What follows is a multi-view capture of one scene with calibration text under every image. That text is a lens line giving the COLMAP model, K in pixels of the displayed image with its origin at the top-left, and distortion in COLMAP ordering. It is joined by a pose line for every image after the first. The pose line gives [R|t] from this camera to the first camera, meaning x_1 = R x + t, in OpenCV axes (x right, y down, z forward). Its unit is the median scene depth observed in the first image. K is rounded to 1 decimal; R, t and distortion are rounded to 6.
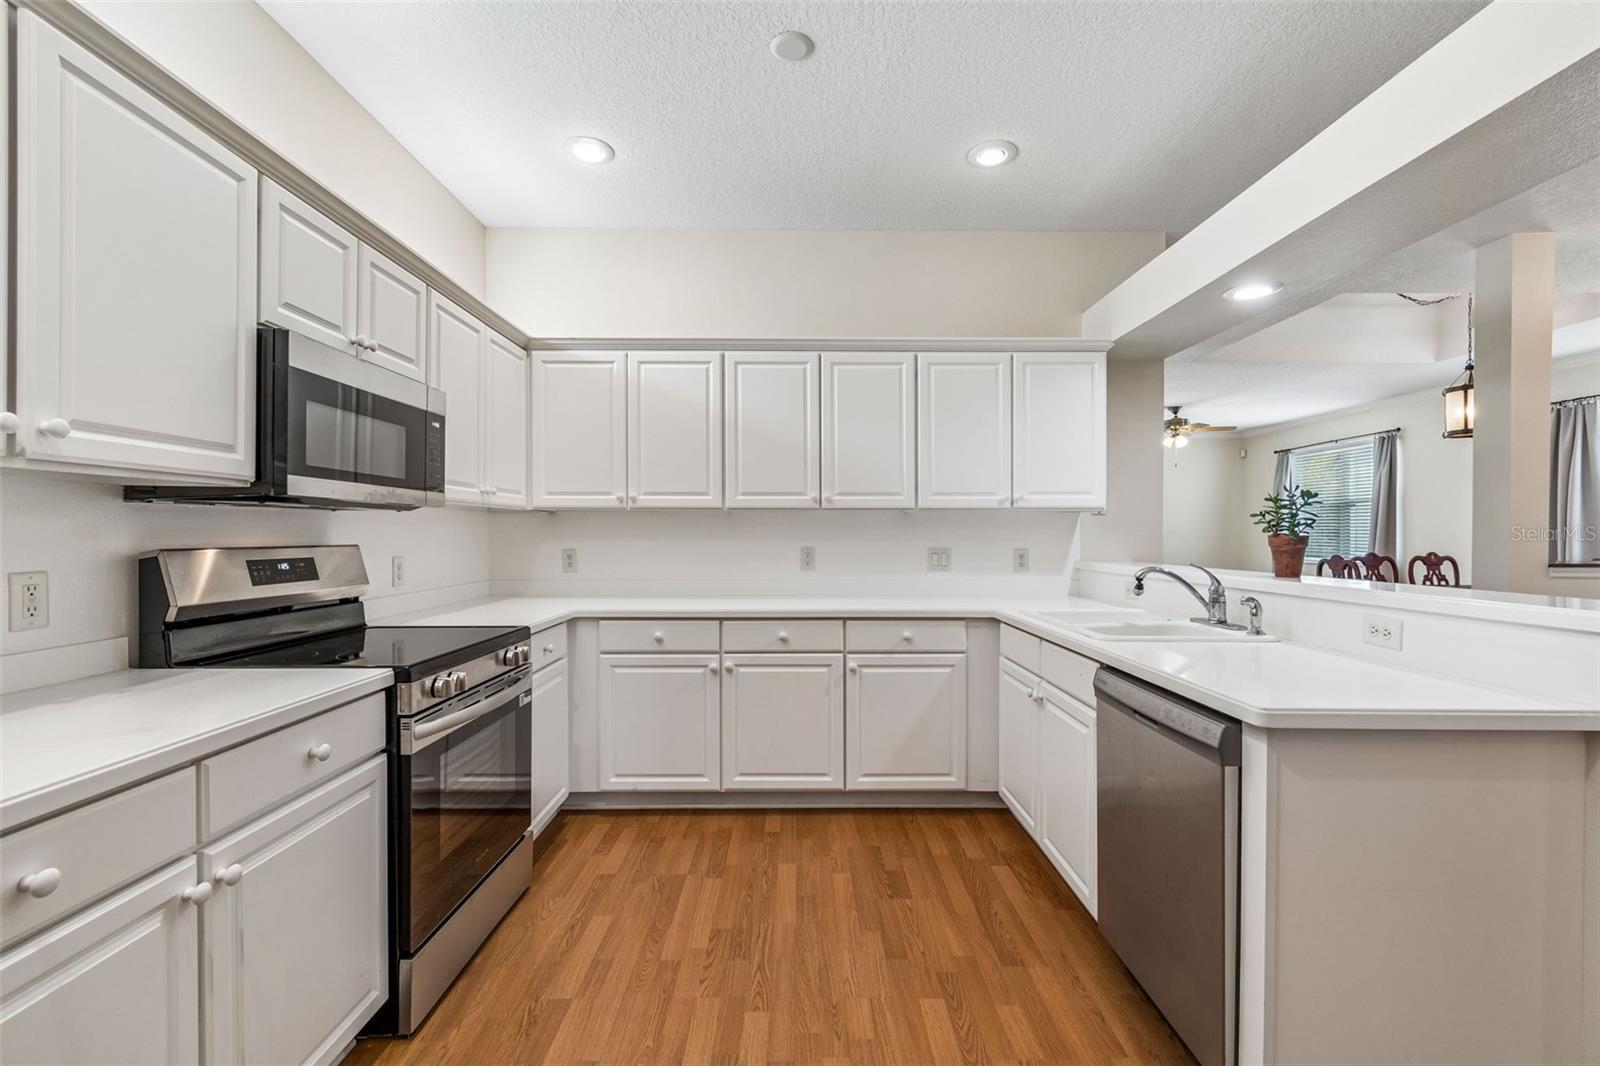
lens RADIAL K [[716.8, 0, 803.8], [0, 716.8, 536.4], [0, 0, 1]] dist [0.001944, -0.000105]
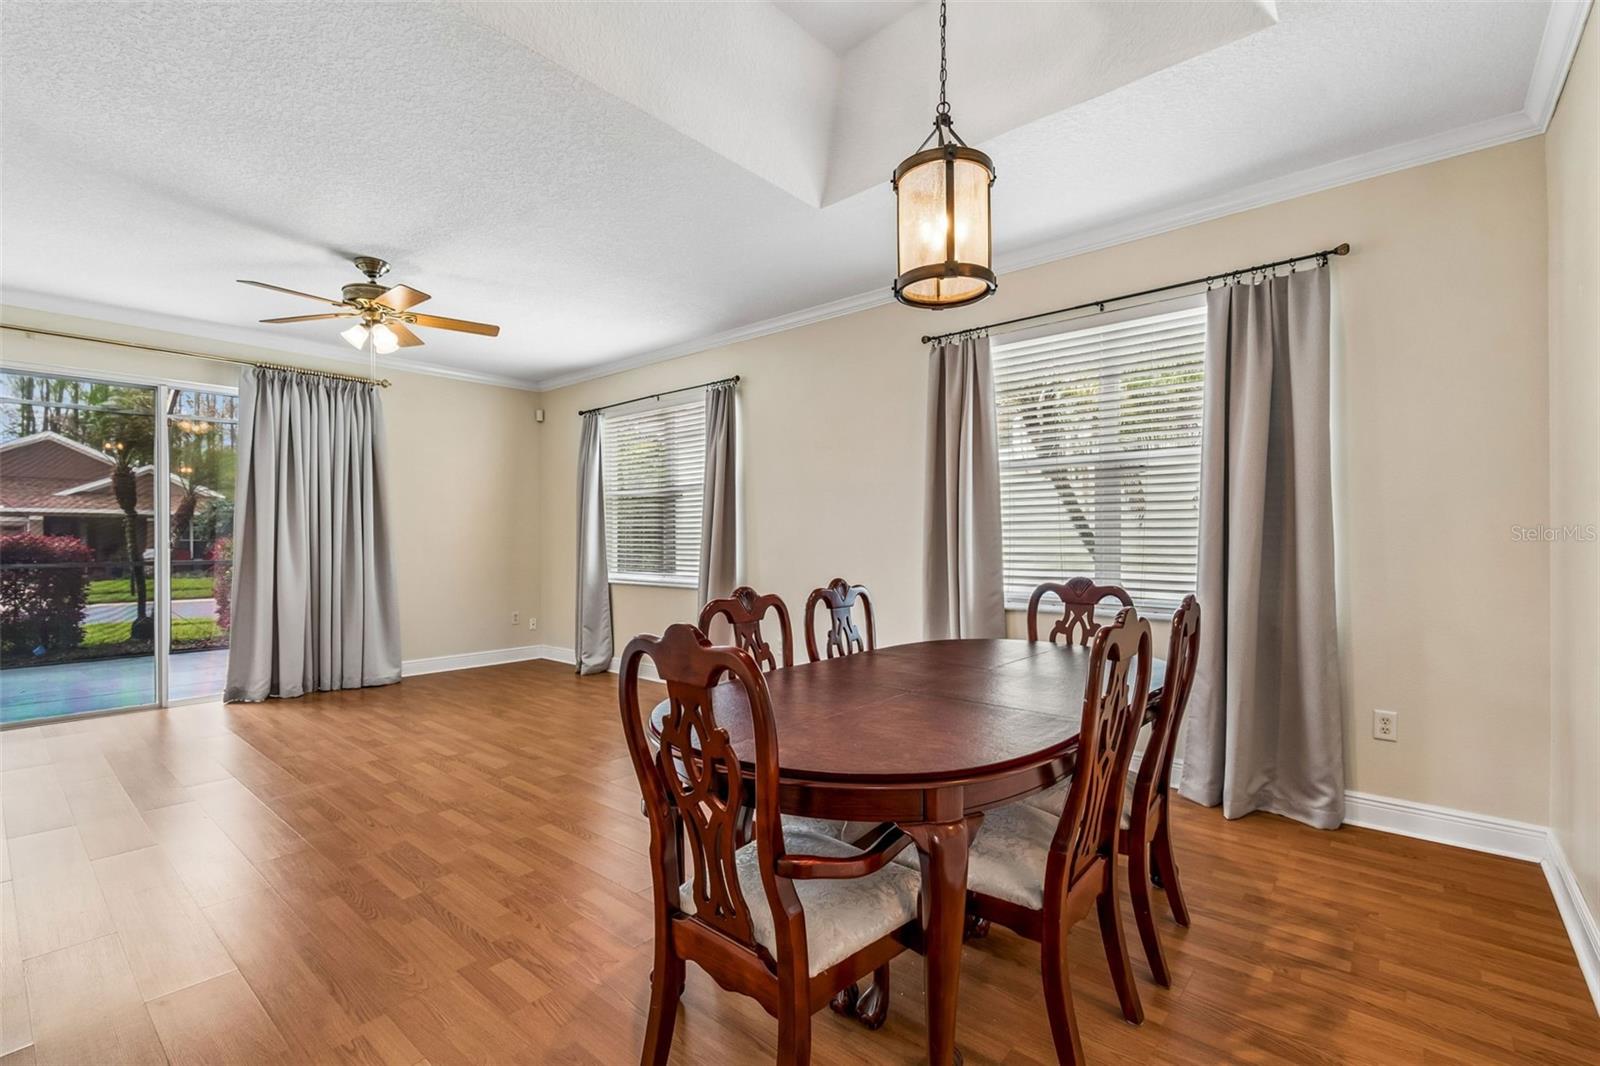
lens RADIAL K [[716.8, 0, 803.8], [0, 716.8, 536.4], [0, 0, 1]] dist [0.001944, -0.000105]
pose [[0.661910, 0.002526, 0.749579, 1.027525], [0.002703, 0.999980, -0.005757, -0.005715], [-0.749578, 0.005837, 0.661890, 1.414202]]
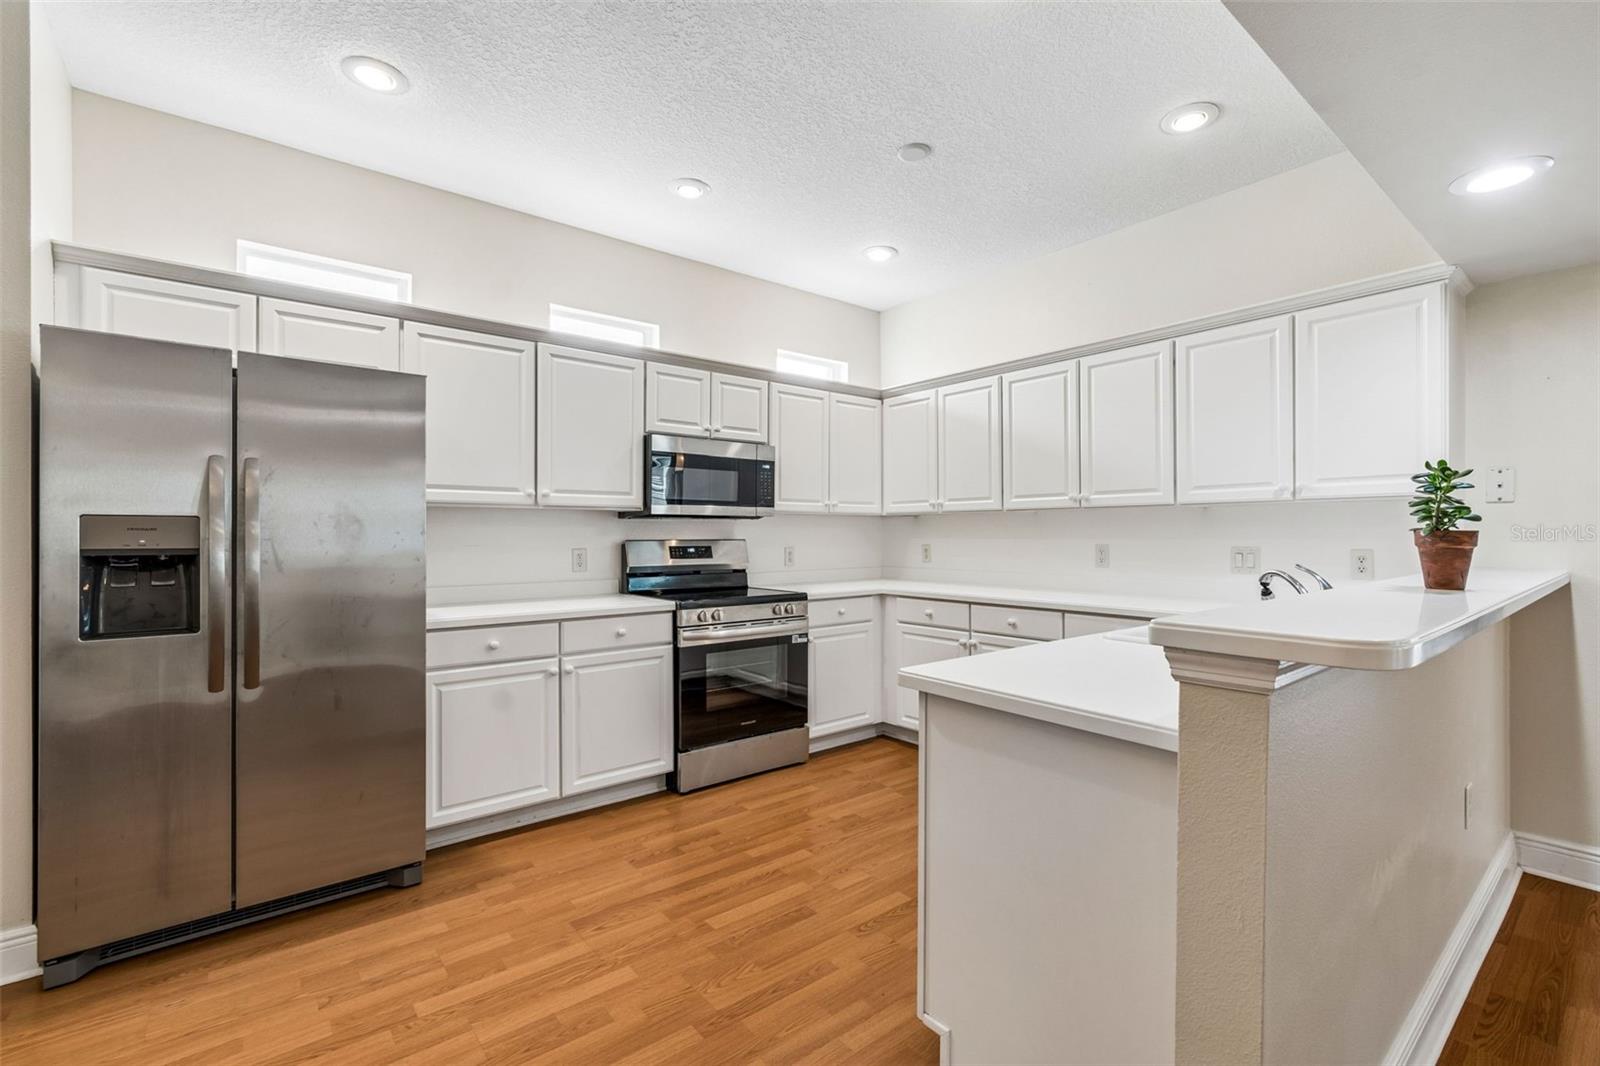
lens RADIAL K [[704.8, 0, 800.0], [0, 704.8, 533.0], [0, 0, 1]] dist [-0.000329, -0.000082]
pose [[0.613824, -0.003314, -0.789436, 0.647687], [0.000037, 0.999991, -0.004169, 0.002802], [0.789443, 0.002530, 0.613818, 0.049374]]
